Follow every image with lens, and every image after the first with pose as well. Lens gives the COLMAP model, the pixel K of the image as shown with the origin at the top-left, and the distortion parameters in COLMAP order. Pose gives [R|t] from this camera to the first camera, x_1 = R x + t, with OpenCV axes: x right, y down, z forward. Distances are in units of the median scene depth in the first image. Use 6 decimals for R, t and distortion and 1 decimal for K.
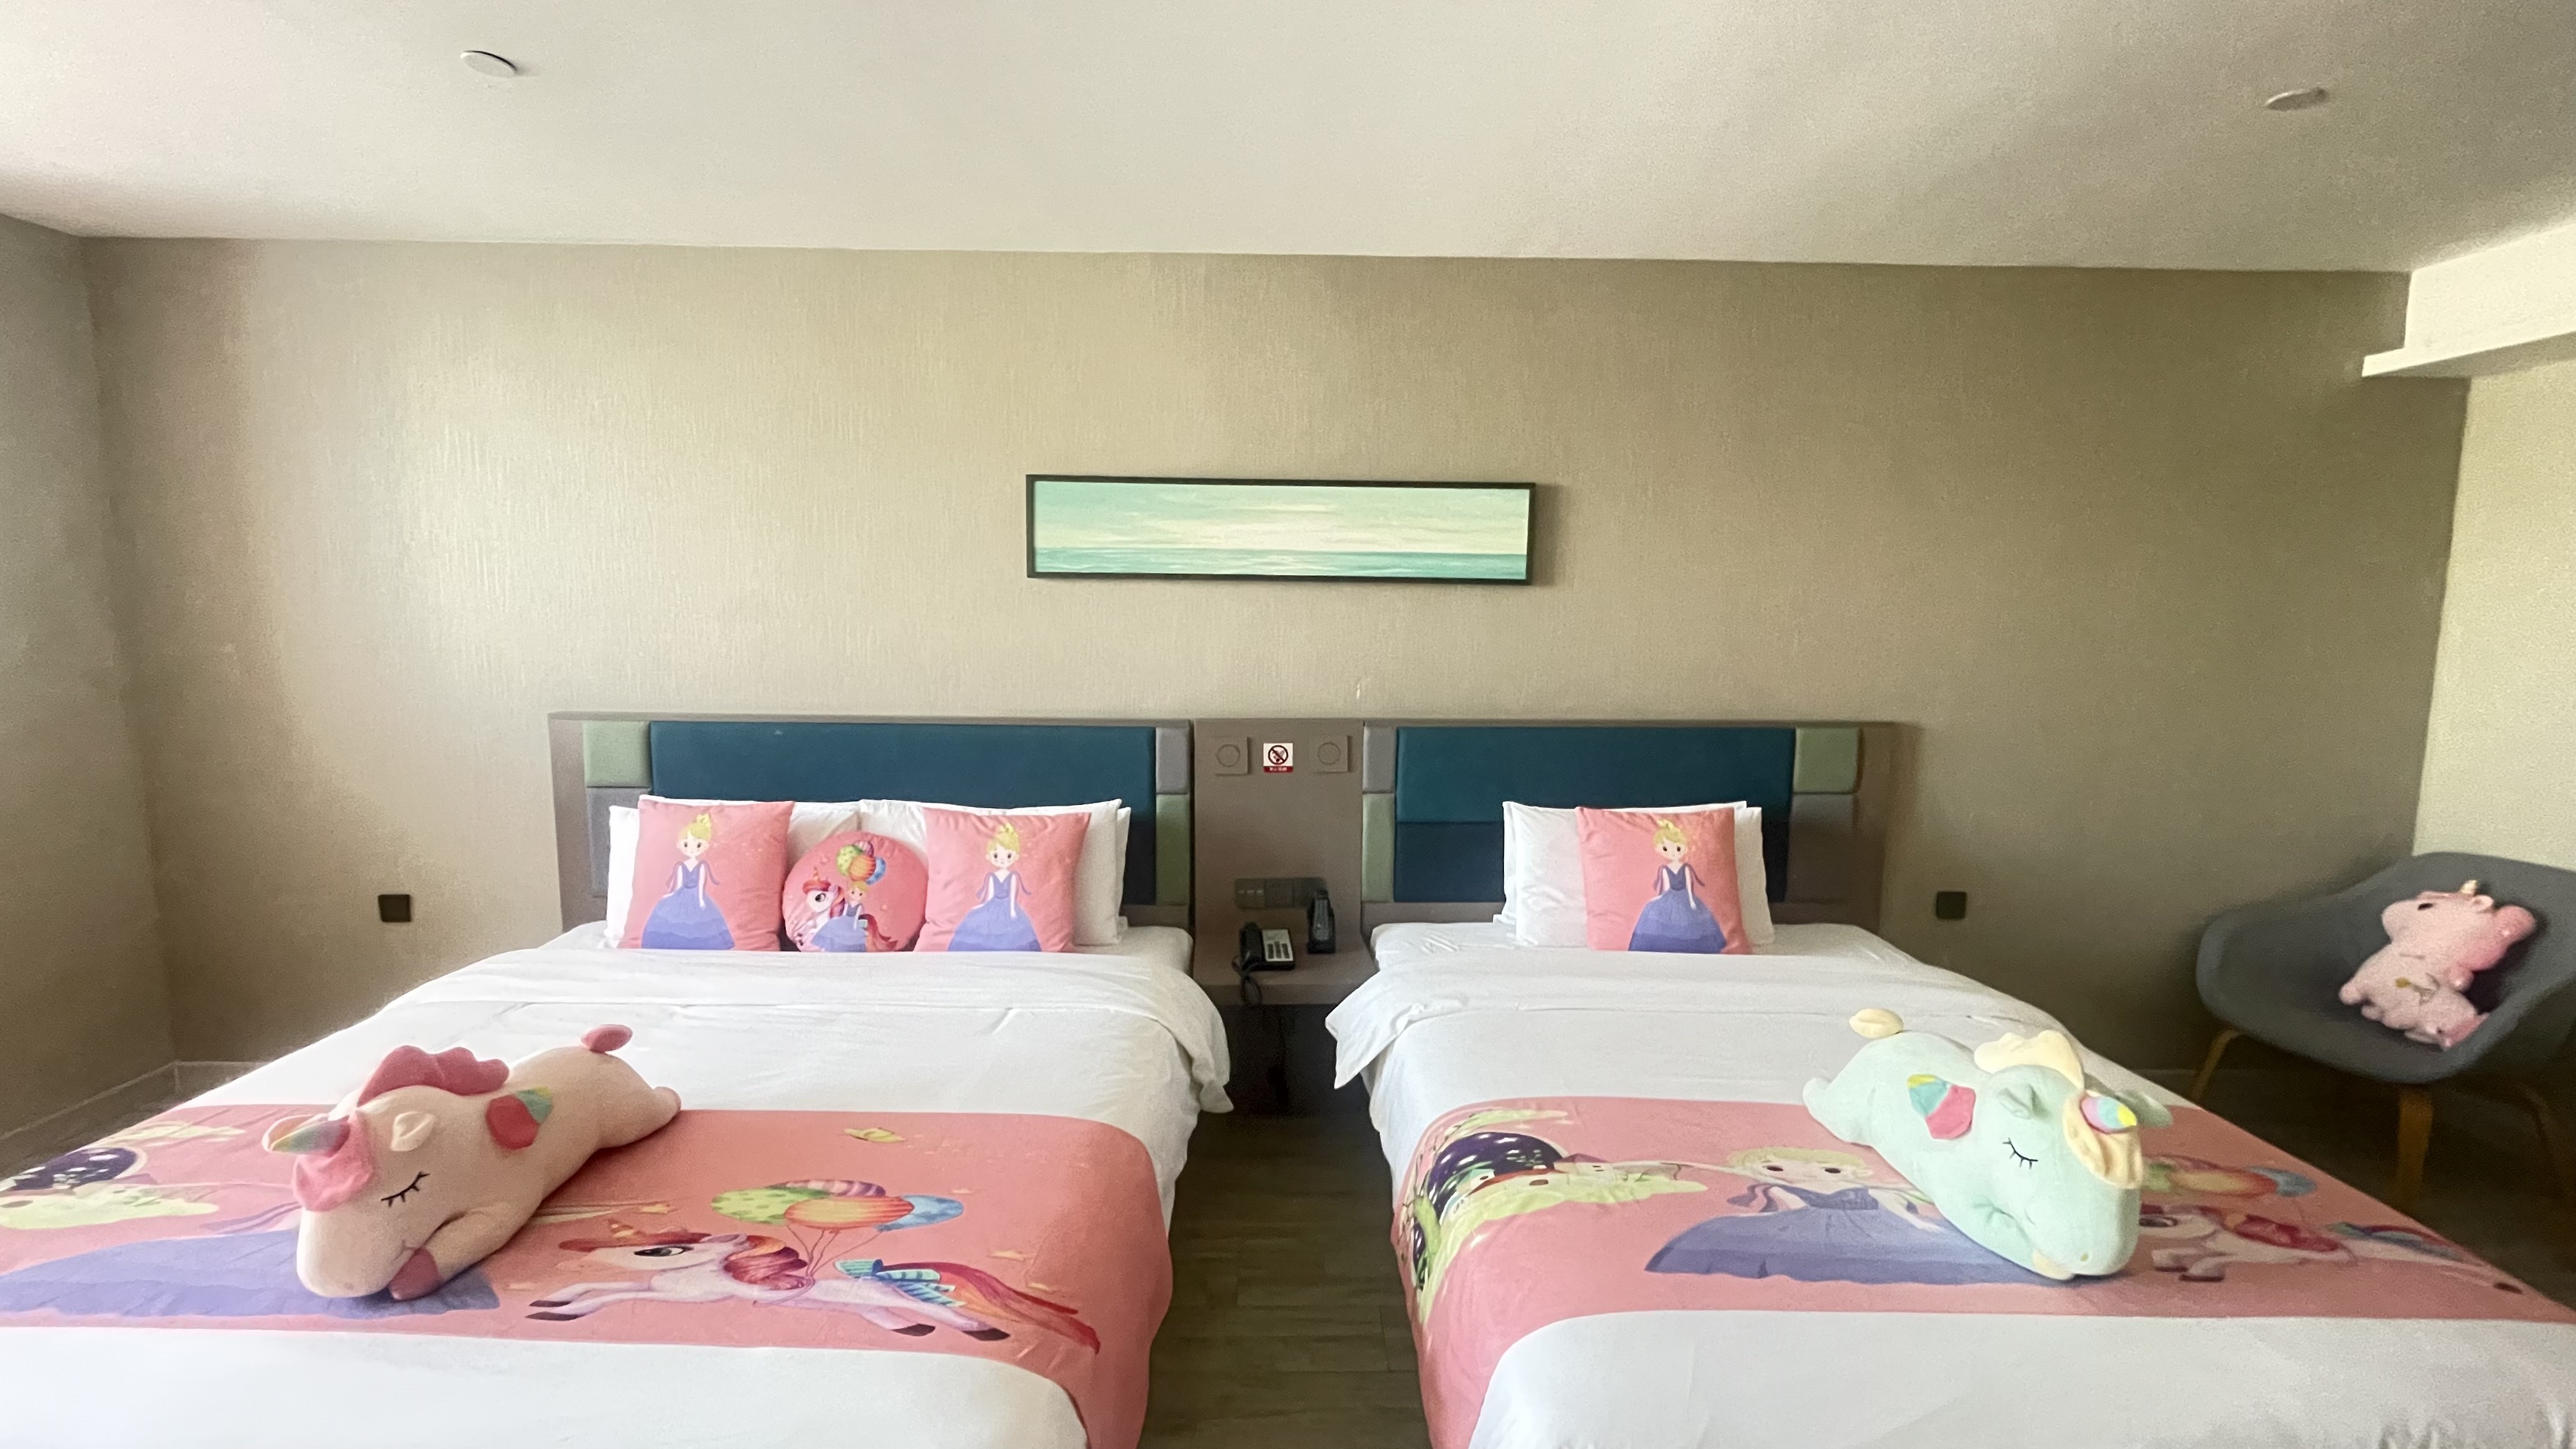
lens RADIAL K [[1070.9, 0, 1288.0], [0, 1070.9, 724.5], [0, 0, 1]] dist [0.000524, -0.000068]
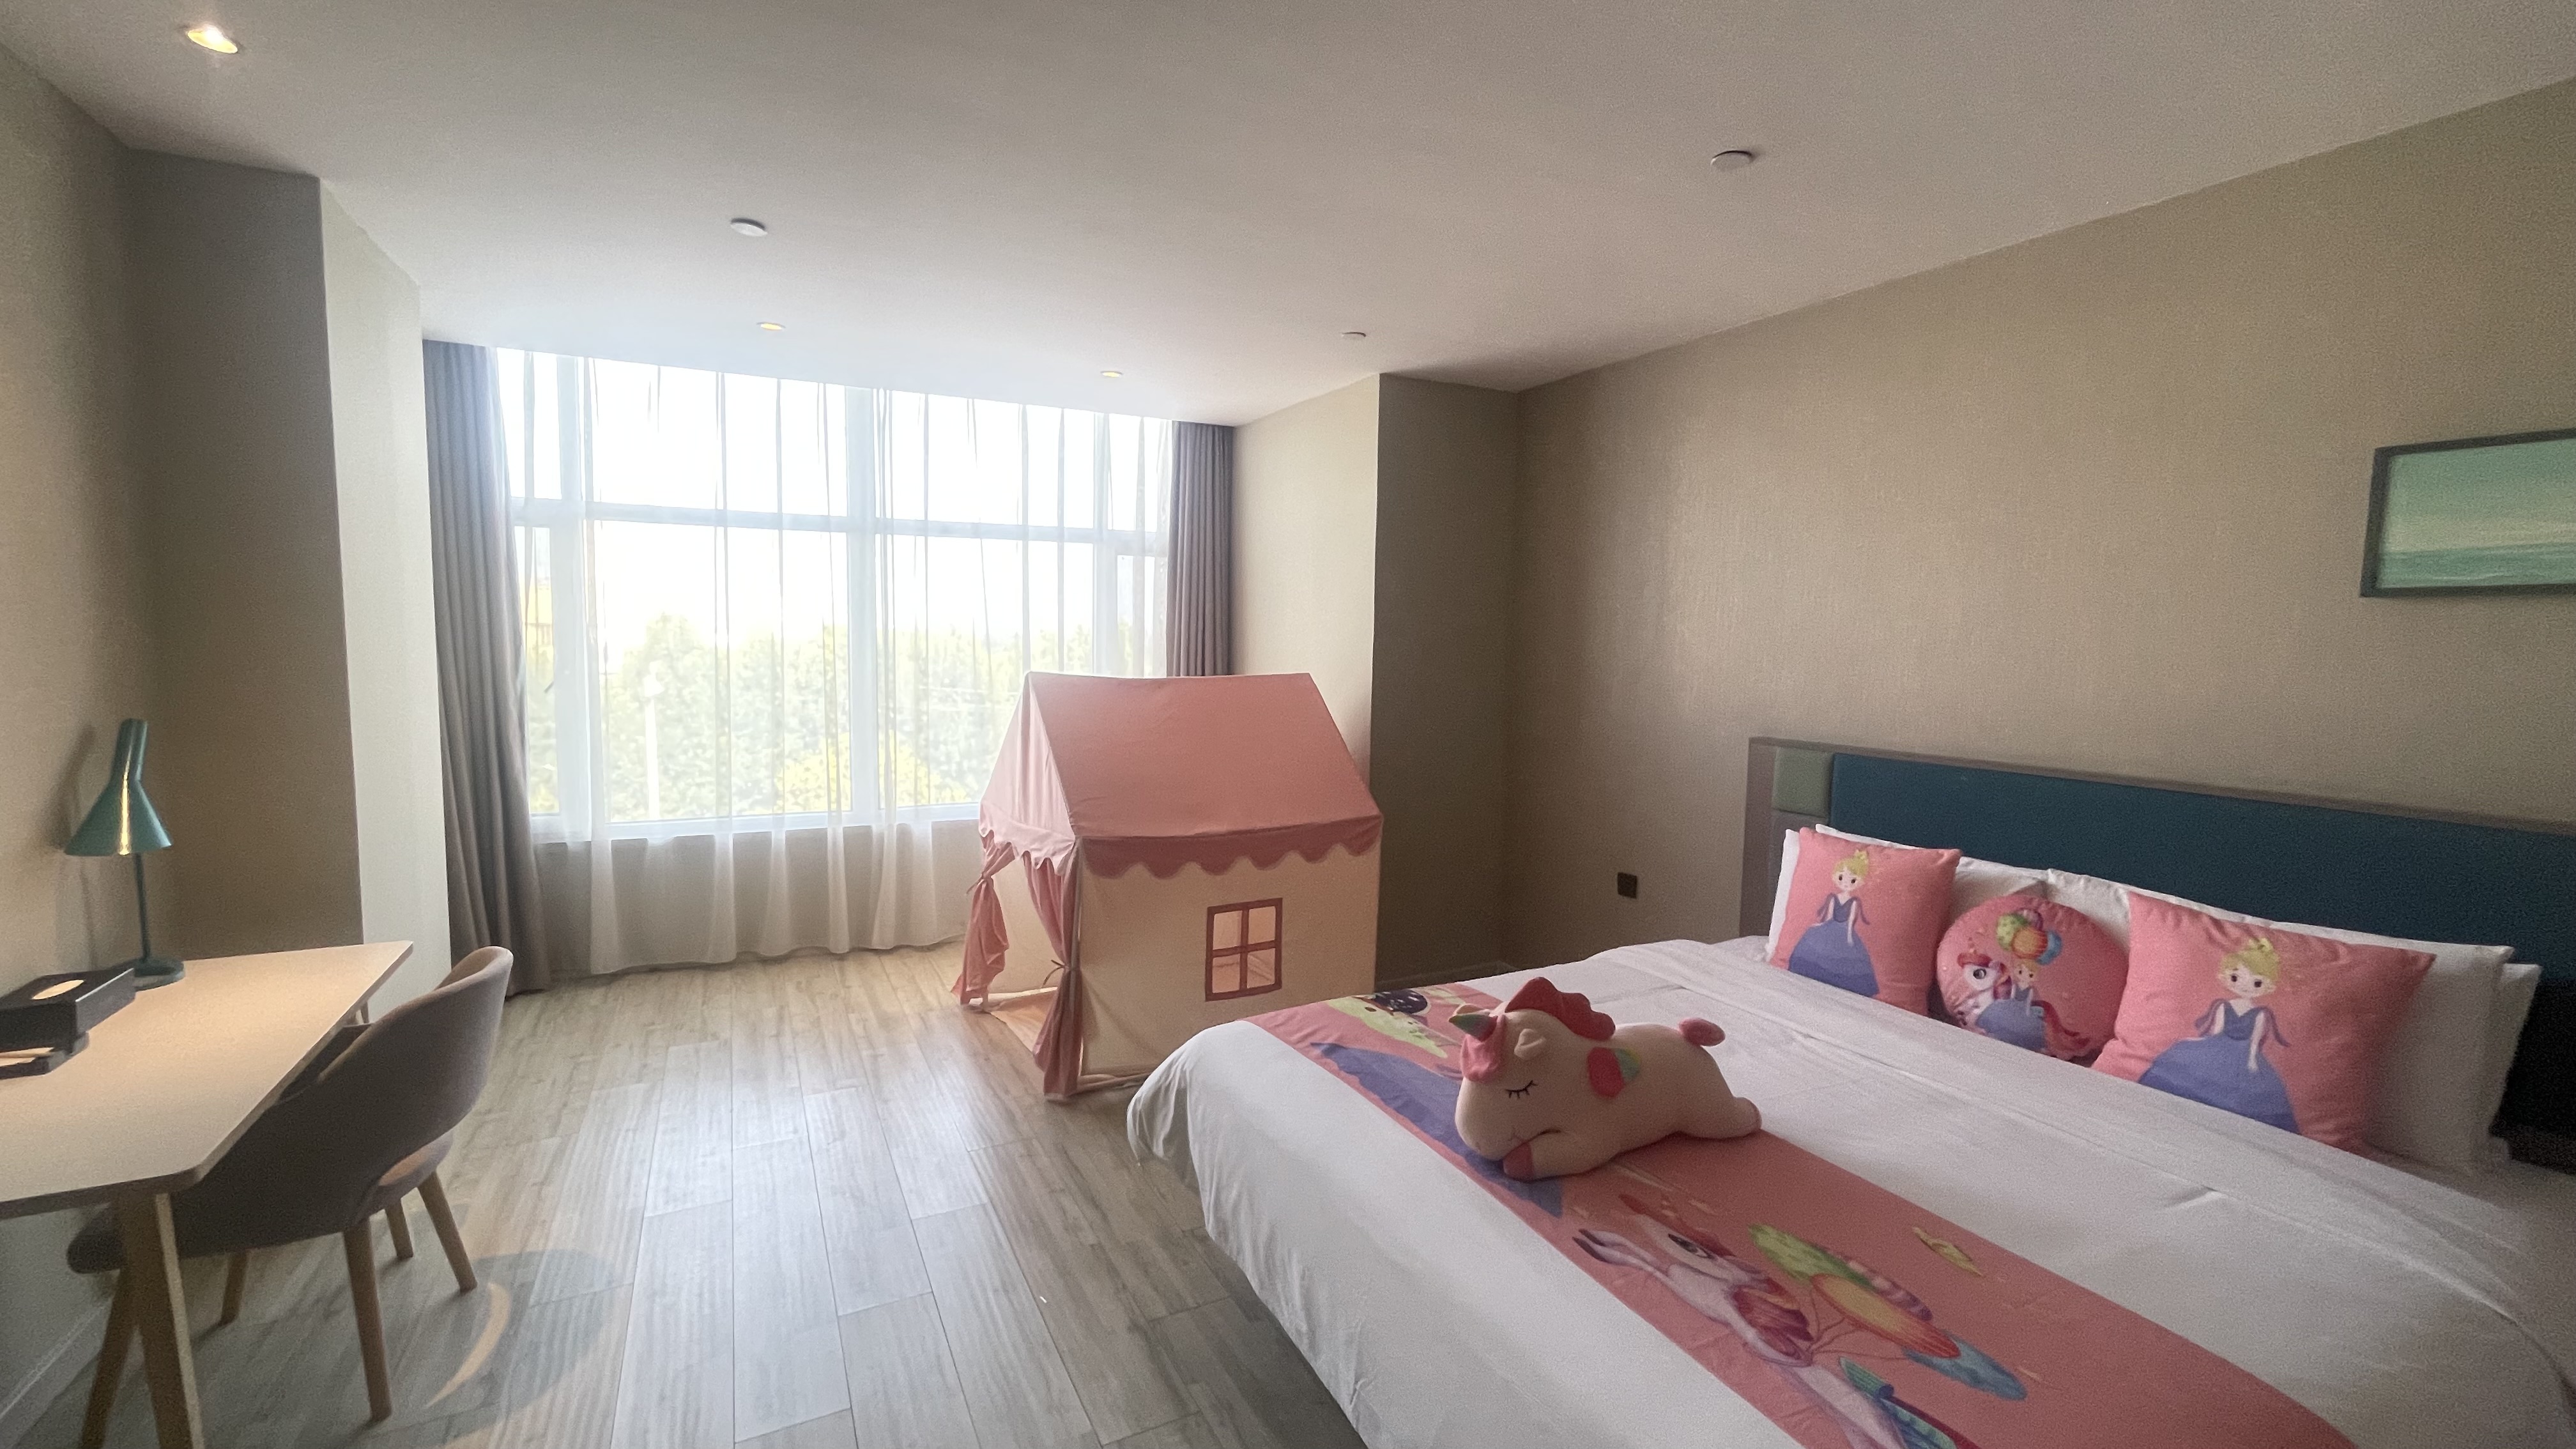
lens RADIAL K [[1061.8, 0, 1288.0], [0, 1061.8, 724.5], [0, 0, 1]] dist [-0.000216, 0.000049]
pose [[0.449662, 0.066205, -0.890742, 0.103007], [-0.113371, 0.993414, 0.016605, 0.019308], [0.885975, 0.093518, 0.454206, 0.133751]]
